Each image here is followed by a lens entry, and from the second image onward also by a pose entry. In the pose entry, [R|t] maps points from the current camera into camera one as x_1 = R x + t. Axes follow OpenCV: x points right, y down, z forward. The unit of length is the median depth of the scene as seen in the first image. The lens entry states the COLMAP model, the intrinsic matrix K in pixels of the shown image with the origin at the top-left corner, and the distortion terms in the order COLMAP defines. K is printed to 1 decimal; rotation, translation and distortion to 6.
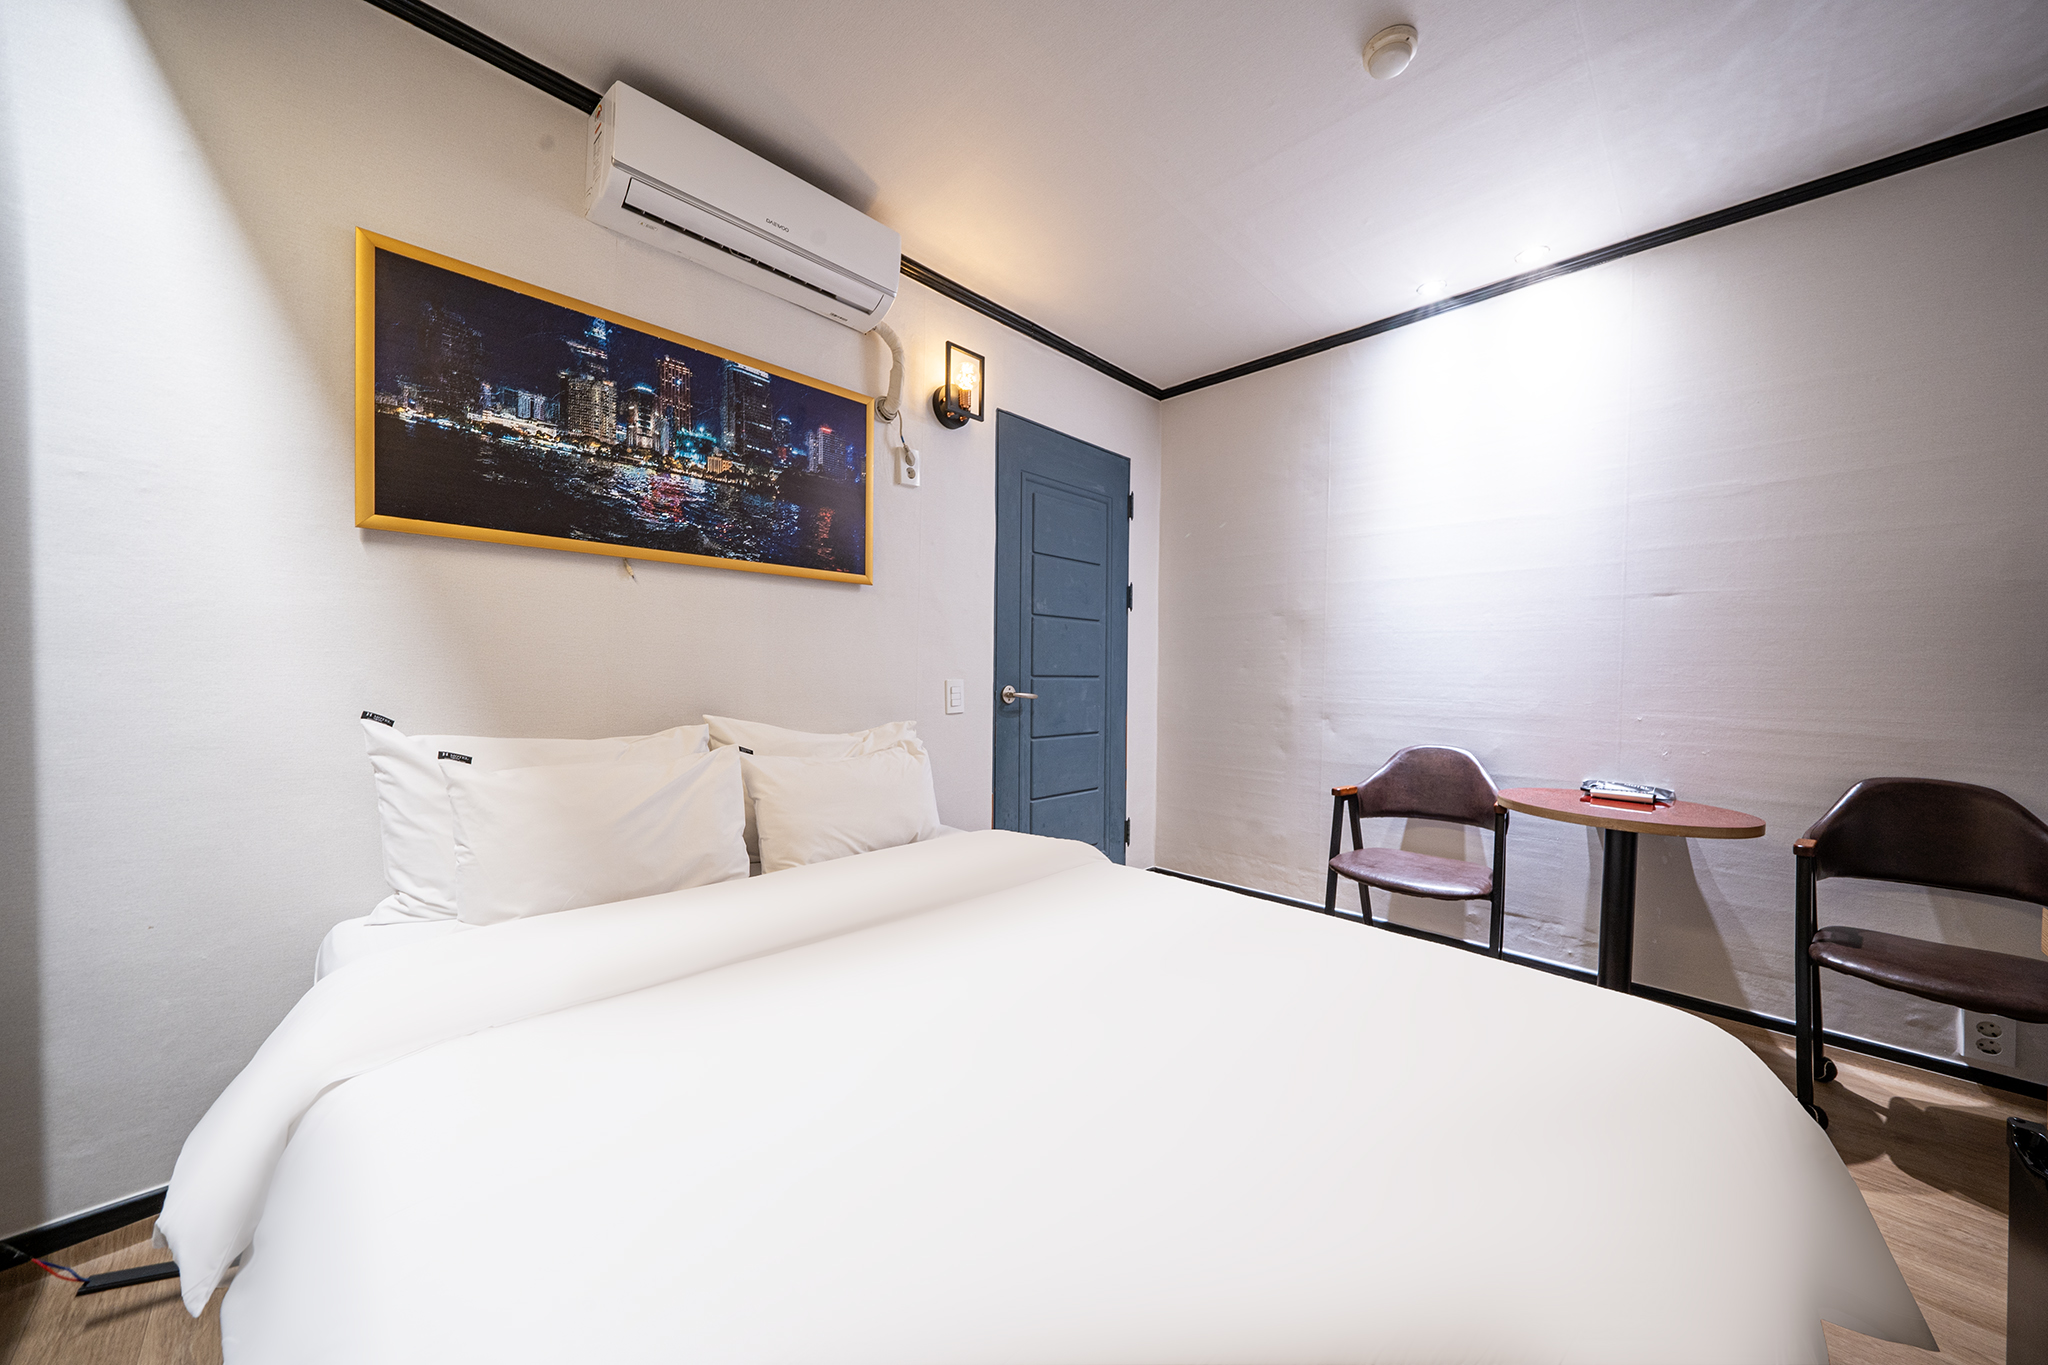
lens RADIAL K [[701.8, 0, 1023.3], [0, 701.8, 679.5], [0, 0, 1]] dist [-0.005221, 0.000220]
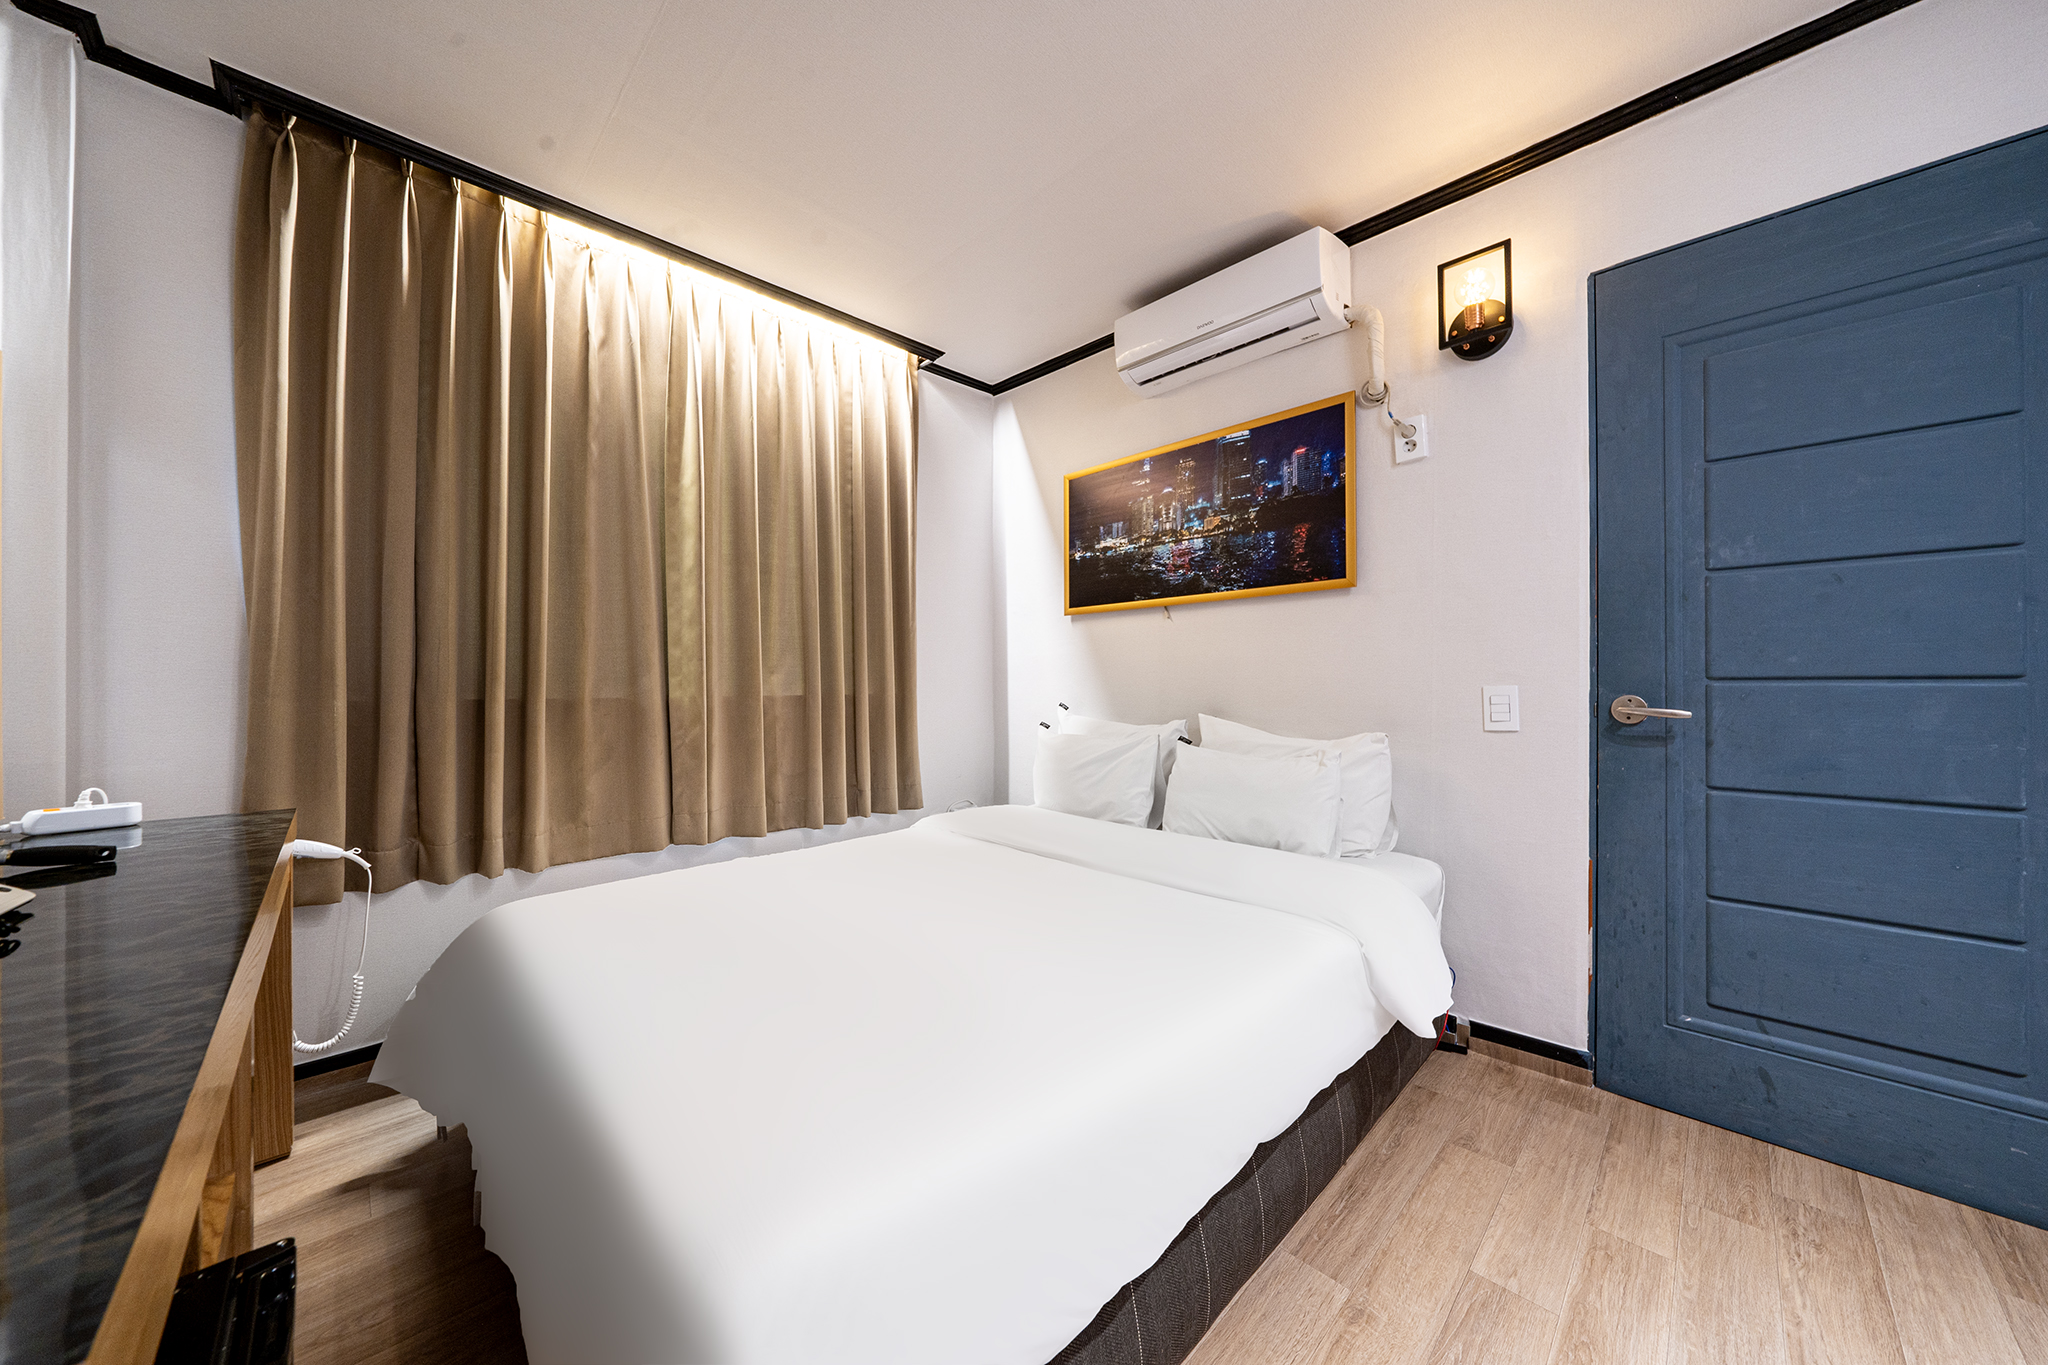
lens RADIAL K [[701.8, 0, 1030.3], [0, 701.8, 678.0], [0, 0, 1]] dist [-0.005221, 0.000220]
pose [[-0.013859, -0.017434, -0.999752, 0.844124], [-0.000147, 0.999848, -0.017434, 0.005957], [0.999904, -0.000095, -0.013860, 0.659992]]
